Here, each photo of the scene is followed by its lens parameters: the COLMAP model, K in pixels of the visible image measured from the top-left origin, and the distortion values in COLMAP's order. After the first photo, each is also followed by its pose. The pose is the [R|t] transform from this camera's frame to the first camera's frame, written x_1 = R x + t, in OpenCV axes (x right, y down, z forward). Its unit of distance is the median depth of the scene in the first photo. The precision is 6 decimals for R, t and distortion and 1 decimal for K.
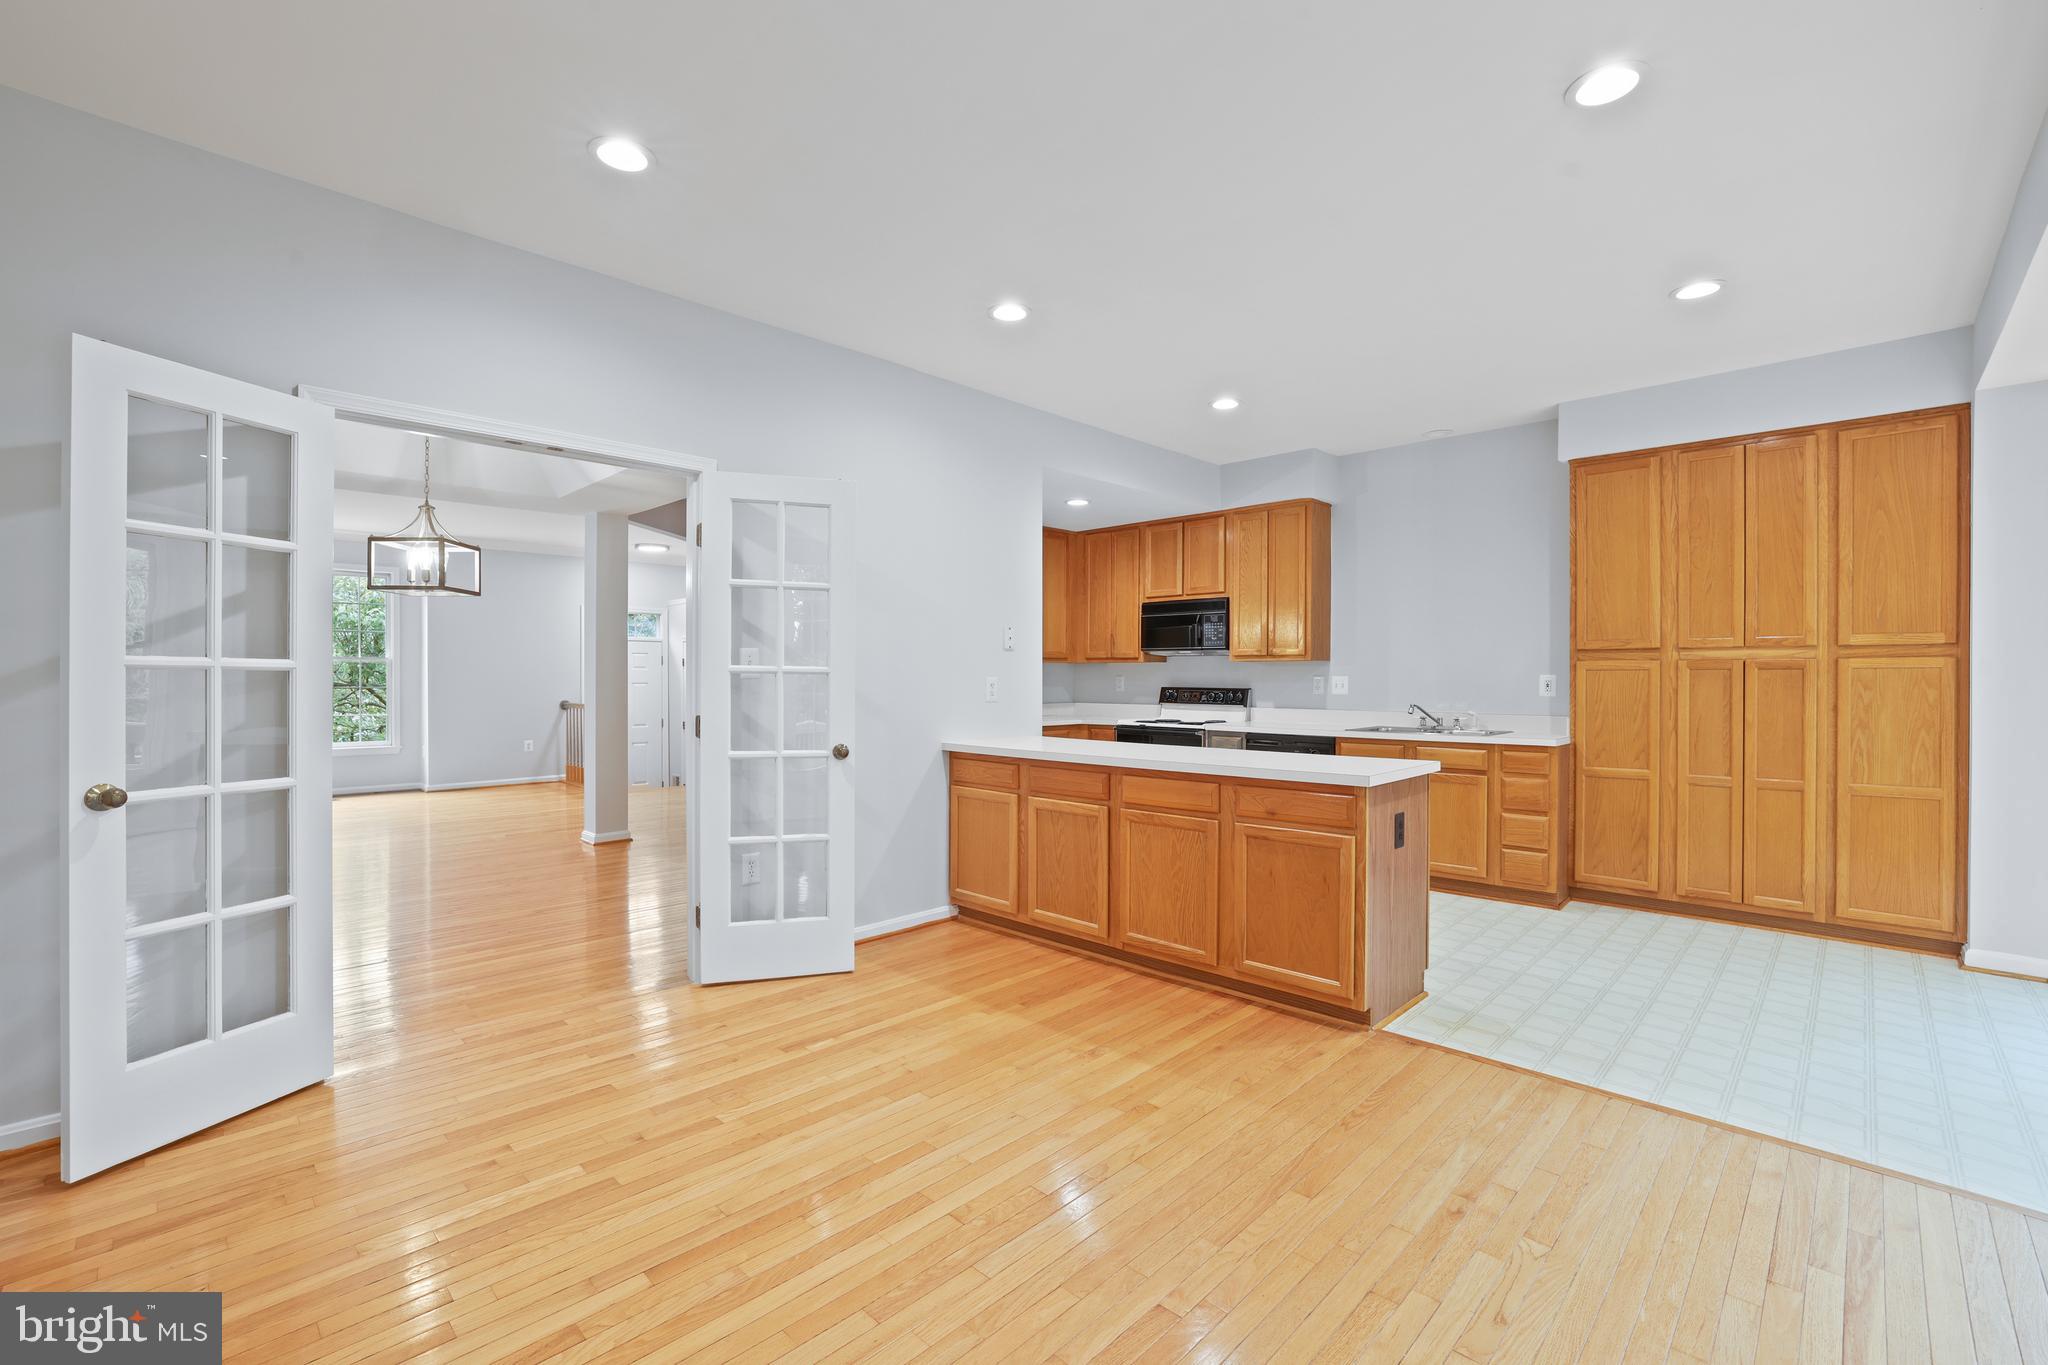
lens RADIAL K [[889.5, 0, 1006.9], [0, 889.5, 683.2], [0, 0, 1]] dist [-0.020196, 0.000257]
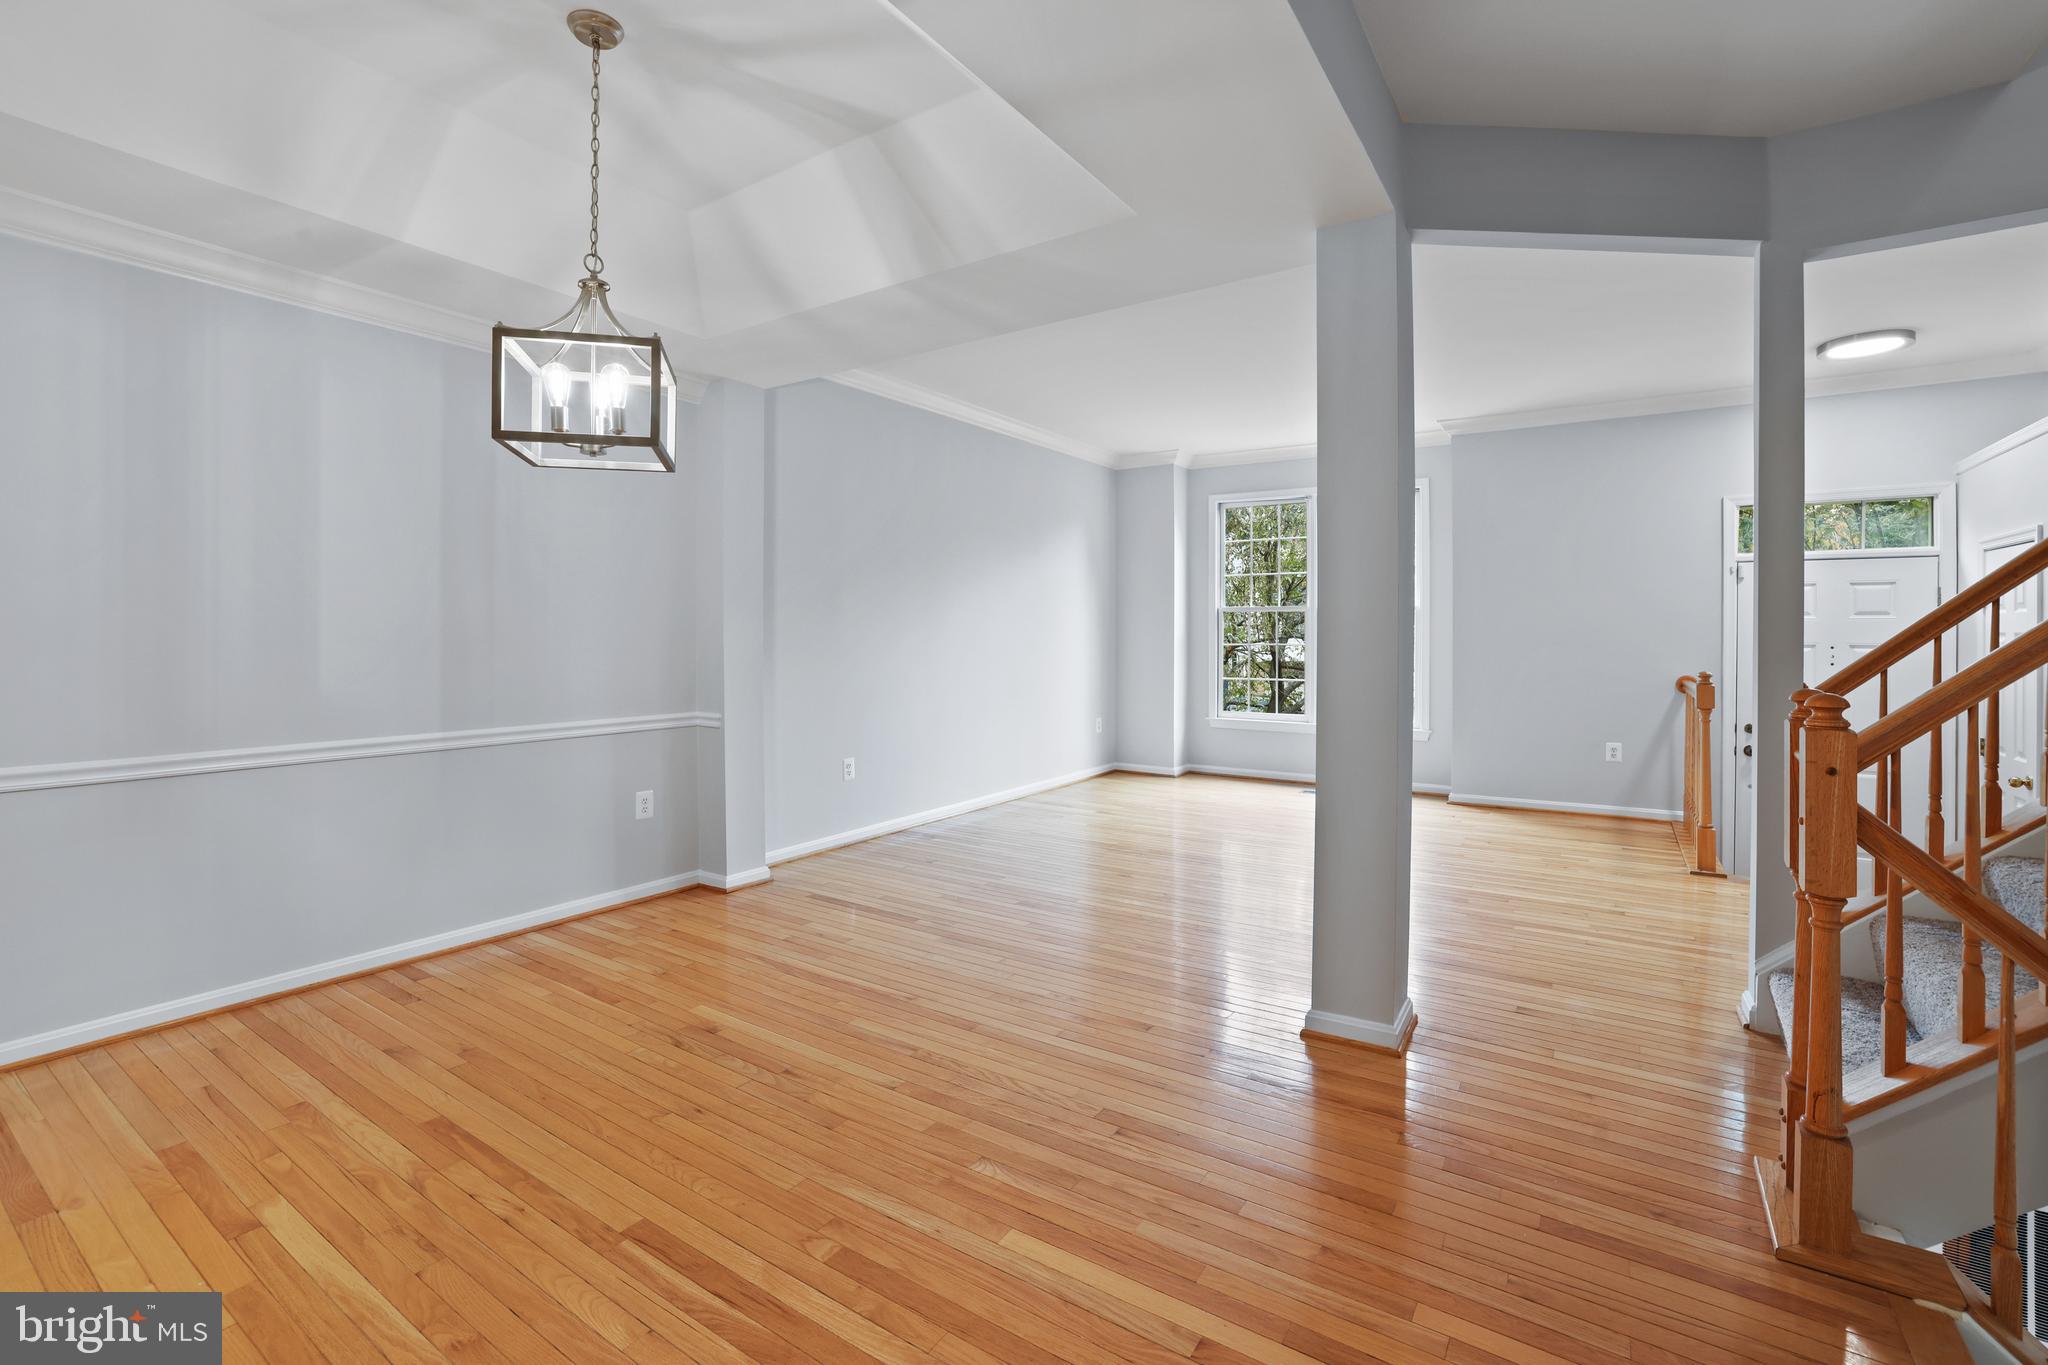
lens RADIAL K [[885.0, 0, 1027.6], [0, 885.0, 650.8], [0, 0, 1]] dist [-0.021751, 0.000371]
pose [[0.204277, 0.016633, -0.978772, -0.132667], [-0.007143, 0.999854, 0.015501, -0.004476], [0.978887, 0.003825, 0.204366, 1.195753]]
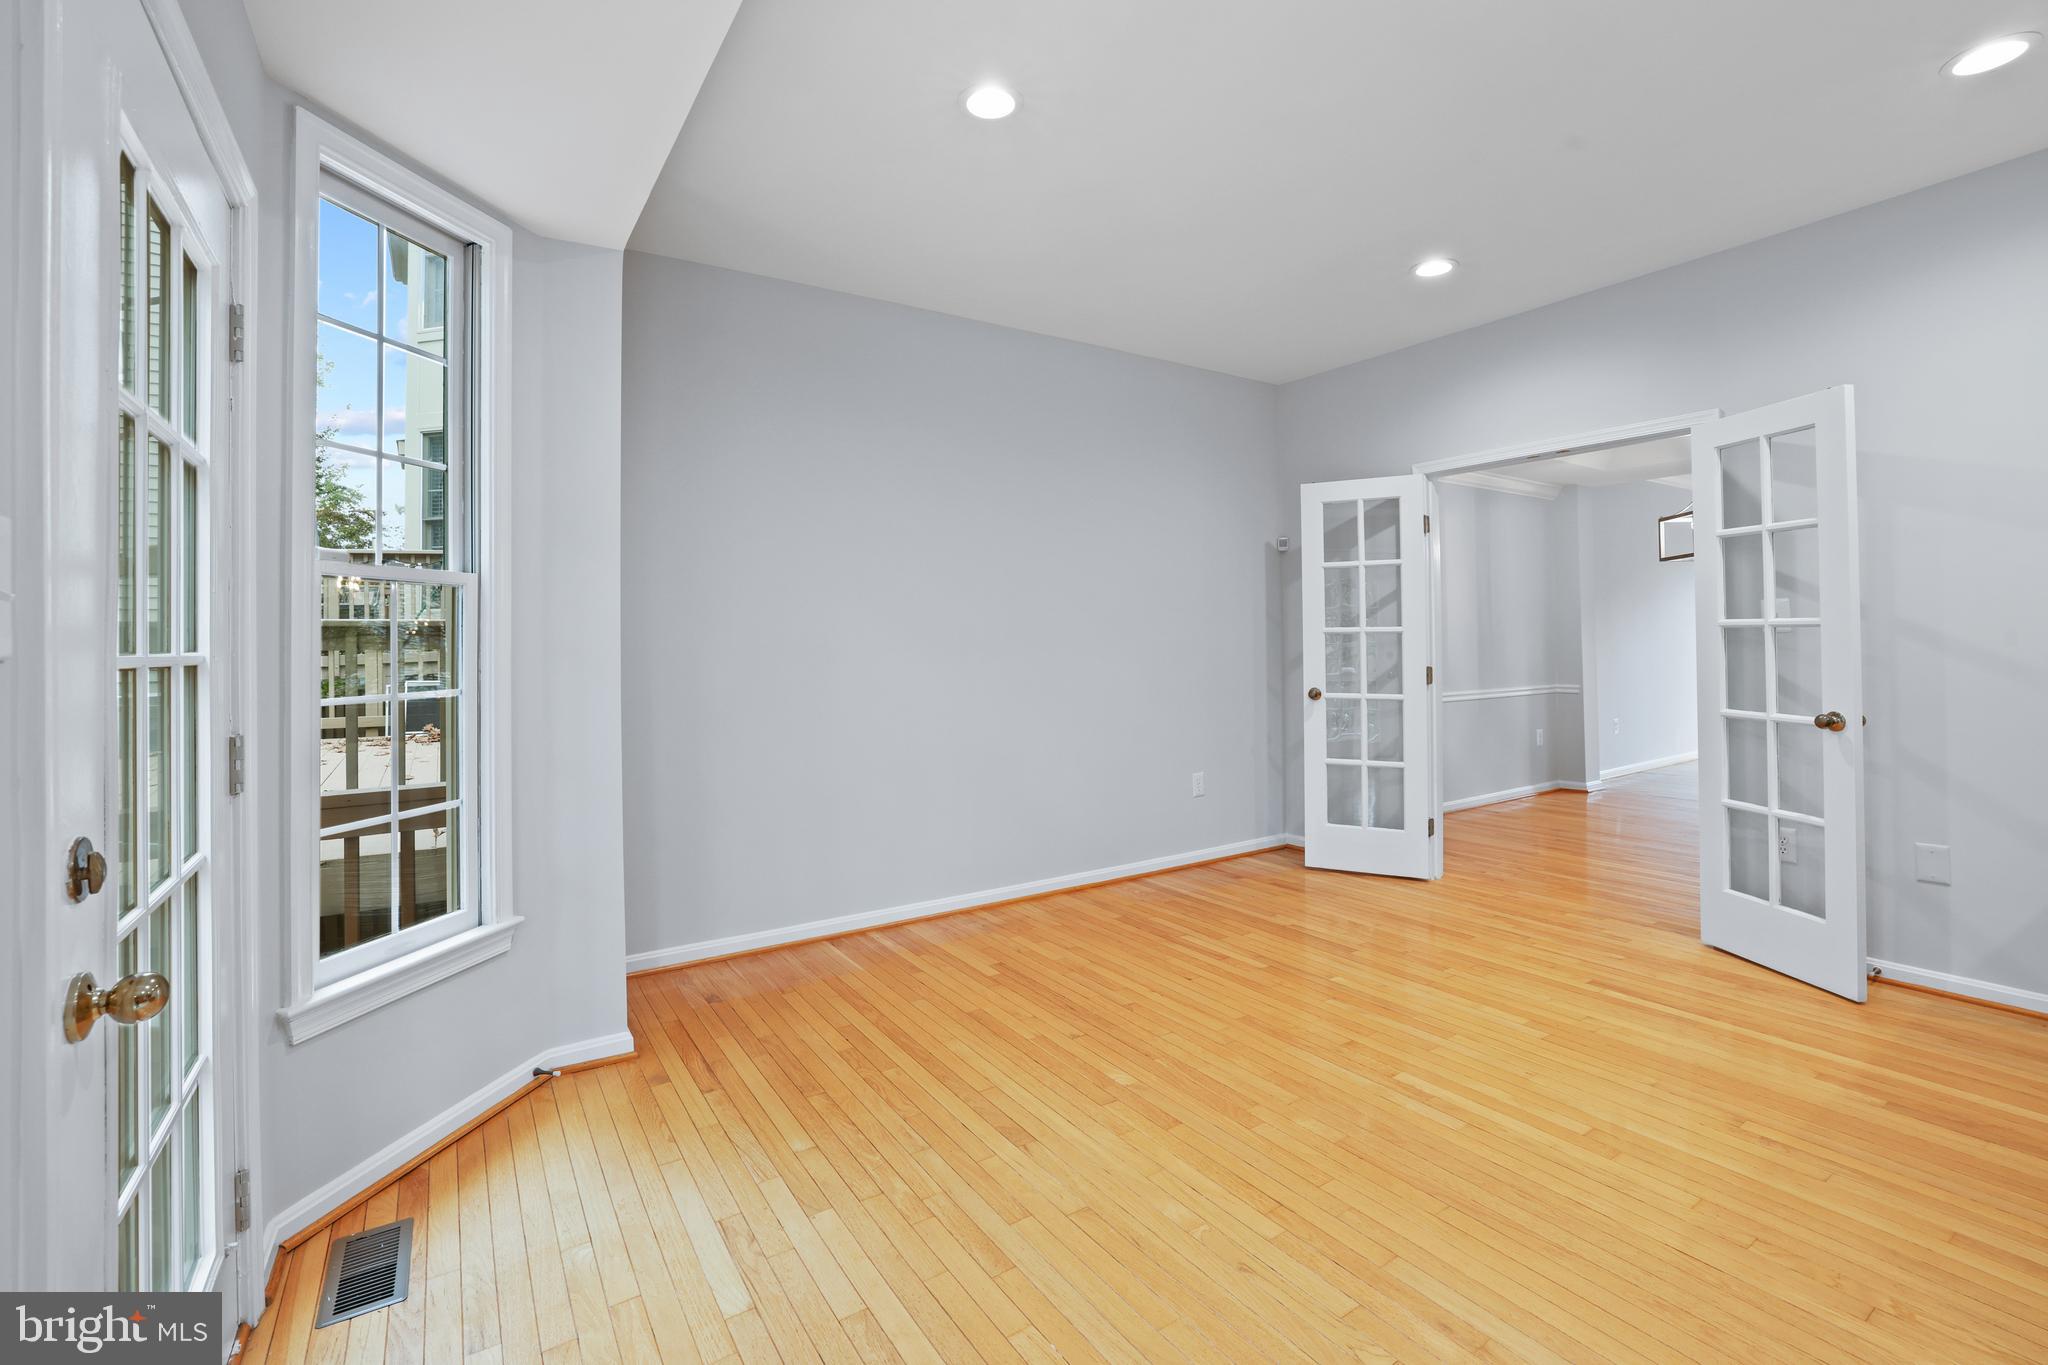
lens RADIAL K [[907.2, 0, 1059.6], [0, 907.2, 635.2], [0, 0, 1]] dist [-0.001501, 0.000133]
pose [[-0.171697, -0.008799, -0.985110, 0.656970], [0.006158, 0.999931, -0.010005, 0.002078], [0.985131, -0.007784, -0.171631, 0.390682]]
